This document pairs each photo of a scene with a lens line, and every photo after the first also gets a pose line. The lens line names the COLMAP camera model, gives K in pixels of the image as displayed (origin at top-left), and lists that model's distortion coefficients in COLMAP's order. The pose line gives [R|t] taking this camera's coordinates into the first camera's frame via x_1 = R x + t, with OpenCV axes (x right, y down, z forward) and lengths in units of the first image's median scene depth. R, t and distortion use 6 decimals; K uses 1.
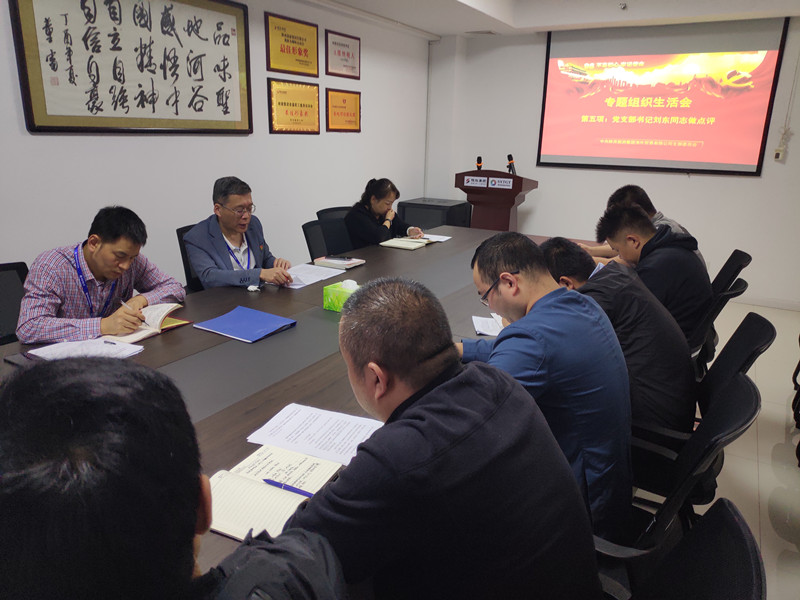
lens RADIAL K [[573.6, 0, 394.2], [0, 573.6, 297.5], [0, 0, 1]] dist [-0.019889, -0.000143]
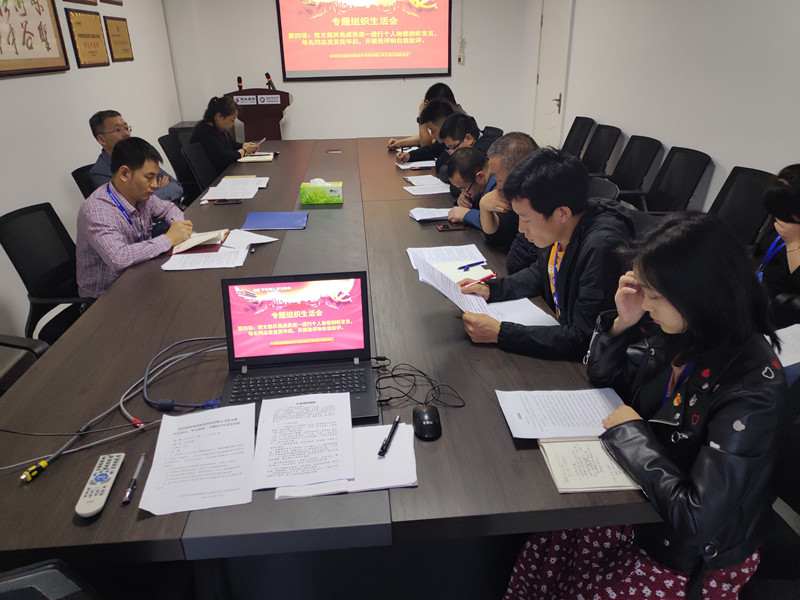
lens RADIAL K [[573.6, 0, 394.2], [0, 573.6, 297.5], [0, 0, 1]] dist [-0.019889, -0.000143]
pose [[0.810853, -0.270346, 0.519067, -0.466787], [0.195694, 0.961108, 0.194873, 0.005748], [-0.551563, -0.056434, 0.832222, -0.145398]]
